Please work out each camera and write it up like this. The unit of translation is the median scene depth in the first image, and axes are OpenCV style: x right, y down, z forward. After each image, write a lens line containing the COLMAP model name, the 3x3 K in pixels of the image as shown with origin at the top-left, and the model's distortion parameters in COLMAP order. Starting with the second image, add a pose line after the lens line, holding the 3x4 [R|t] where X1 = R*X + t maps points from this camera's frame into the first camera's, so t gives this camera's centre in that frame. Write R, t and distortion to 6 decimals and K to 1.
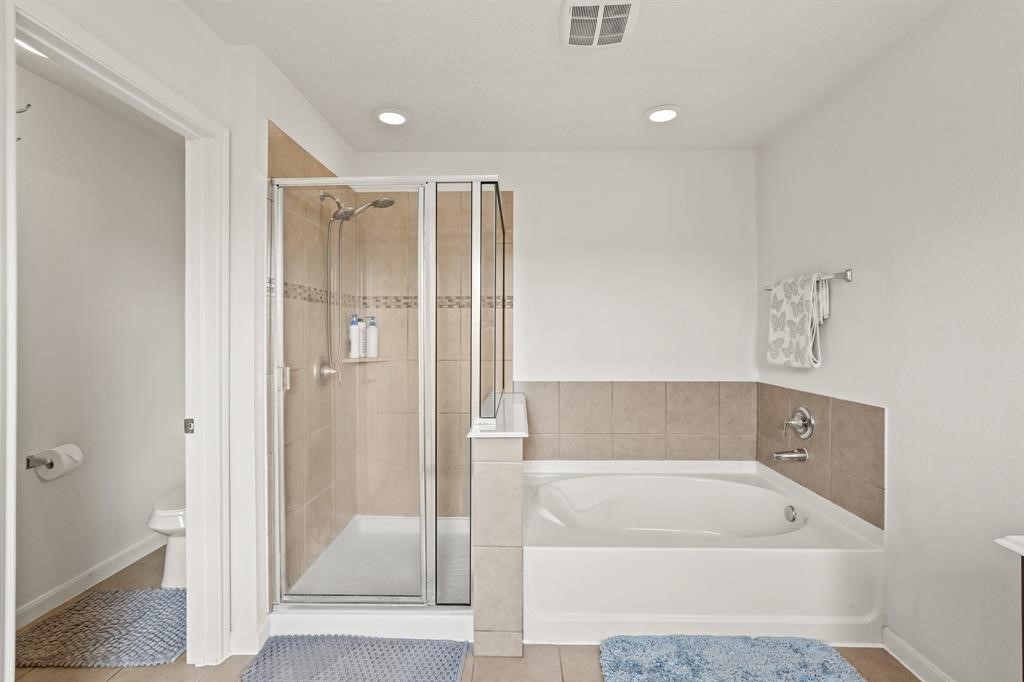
lens RADIAL K [[463.6, 0, 512.0], [0, 463.6, 338.3], [0, 0, 1]] dist [0.001485, 0.001315]
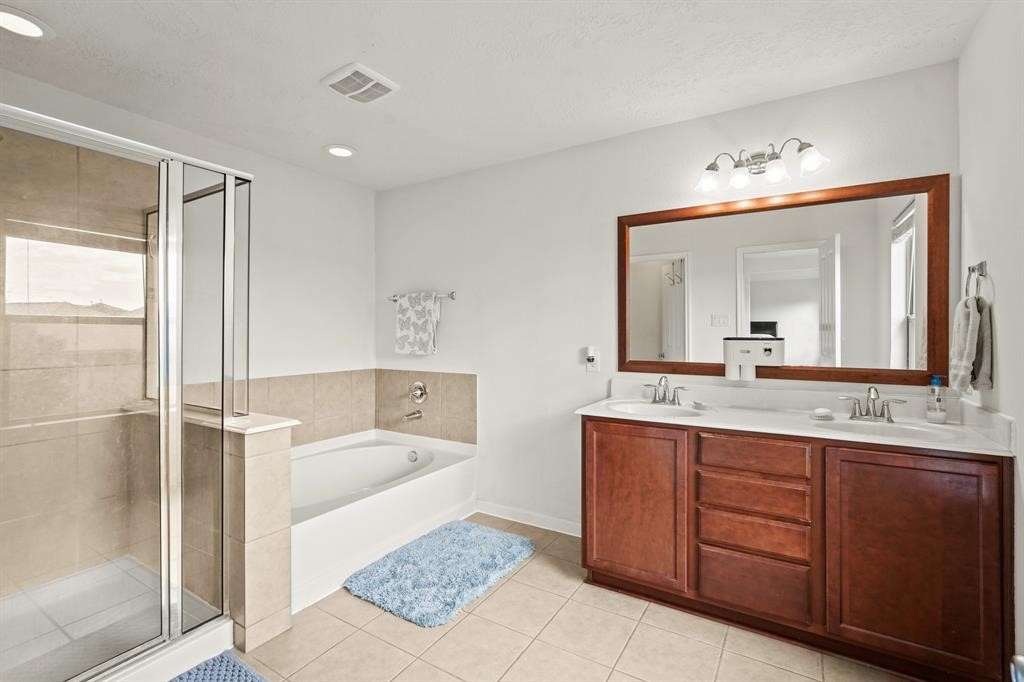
lens RADIAL K [[463.6, 0, 512.0], [0, 463.6, 338.3], [0, 0, 1]] dist [0.001485, 0.001315]
pose [[0.513006, -0.010499, 0.858321, -0.493122], [0.007910, 0.999941, 0.007504, 0.001886], [-0.858348, 0.002940, 0.513059, -0.005375]]
